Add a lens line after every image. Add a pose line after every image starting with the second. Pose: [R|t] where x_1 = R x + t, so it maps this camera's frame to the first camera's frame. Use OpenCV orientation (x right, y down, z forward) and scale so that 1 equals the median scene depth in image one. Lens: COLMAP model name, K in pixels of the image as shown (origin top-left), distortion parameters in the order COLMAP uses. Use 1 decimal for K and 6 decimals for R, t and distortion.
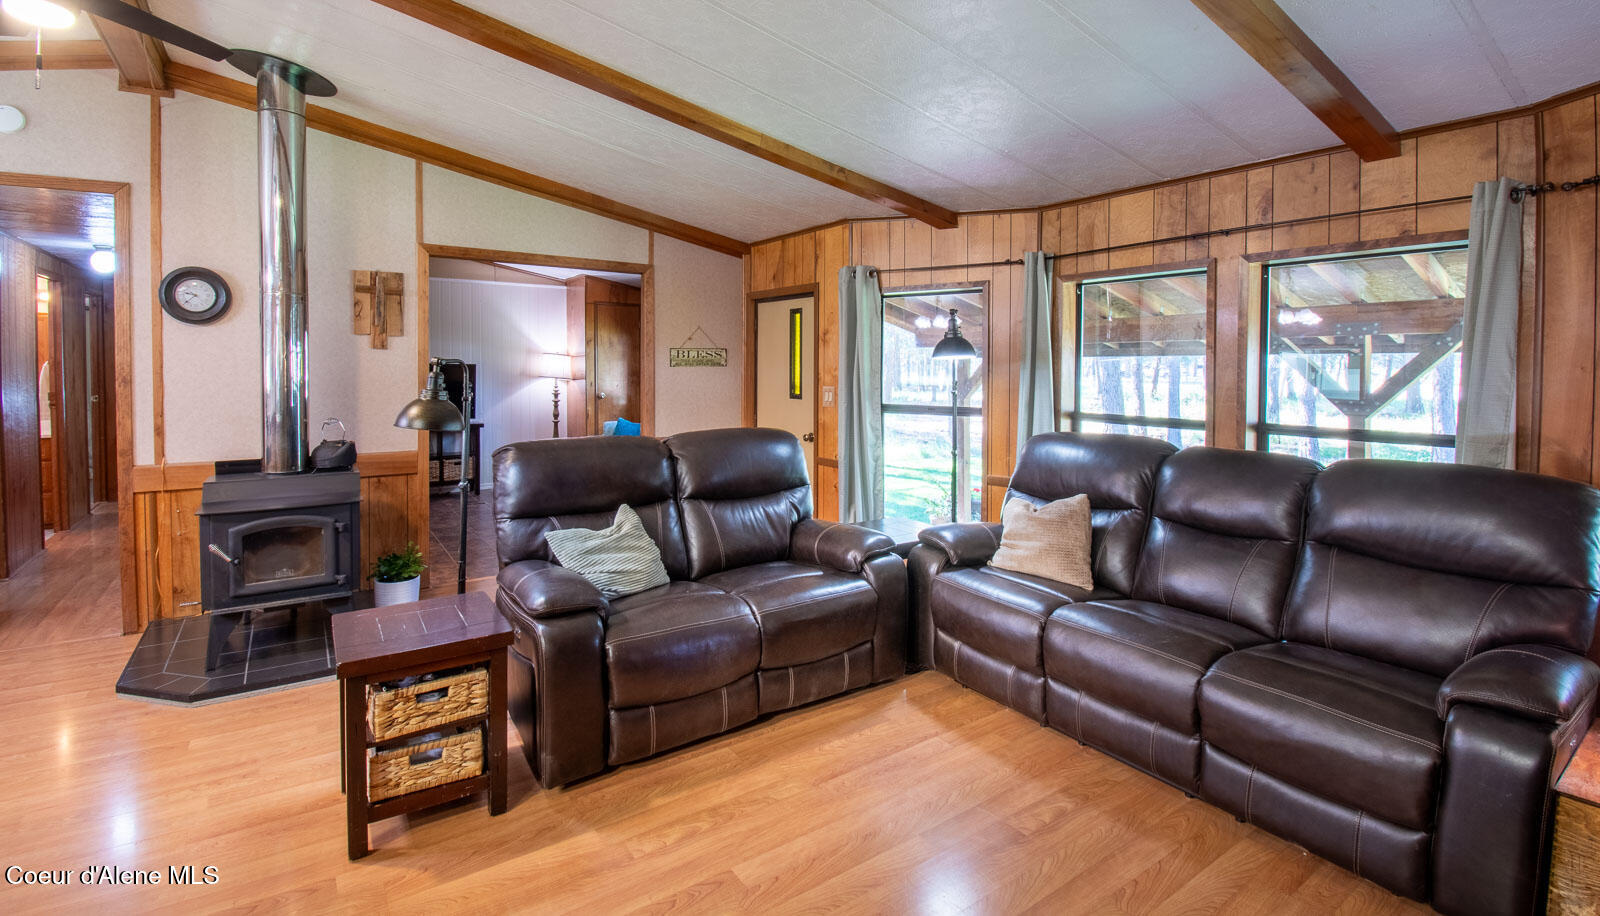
lens RADIAL K [[749.6, 0, 790.9], [0, 749.6, 380.6], [0, 0, 1]] dist [0.002668, -0.000196]
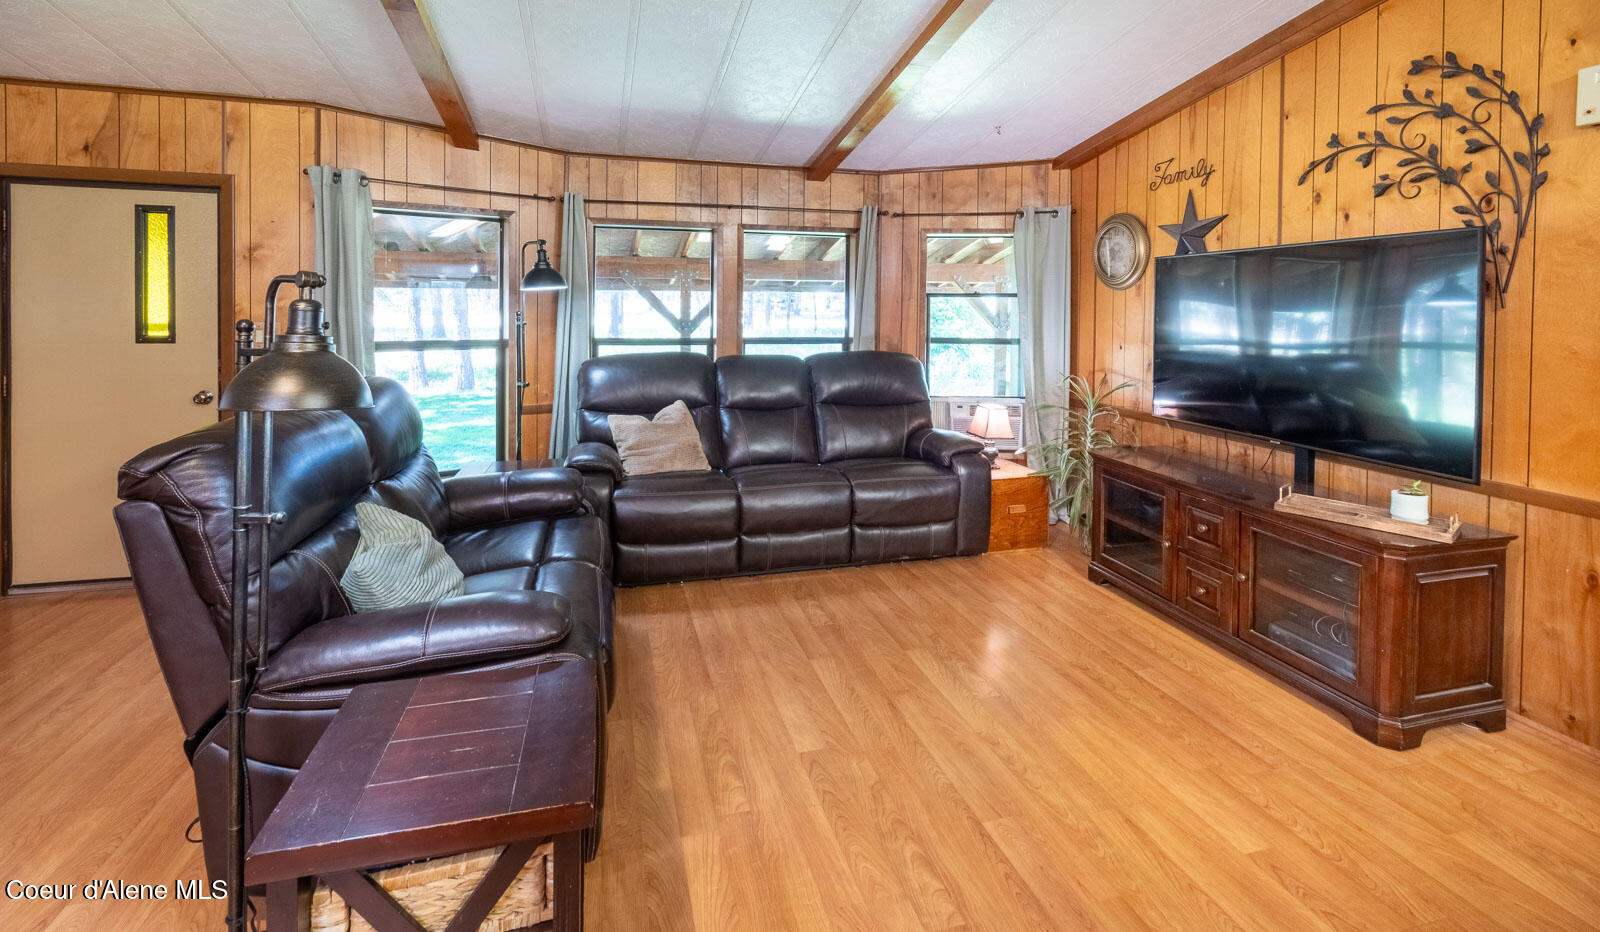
lens RADIAL K [[729.9, 0, 802.4], [0, 729.9, 316.1], [0, 0, 1]] dist [0.014193, -0.001306]
pose [[0.307708, -0.007595, 0.951450, -0.691211], [0.015832, 0.999871, 0.002862, 0.011712], [-0.951349, 0.014183, 0.307789, 0.423157]]
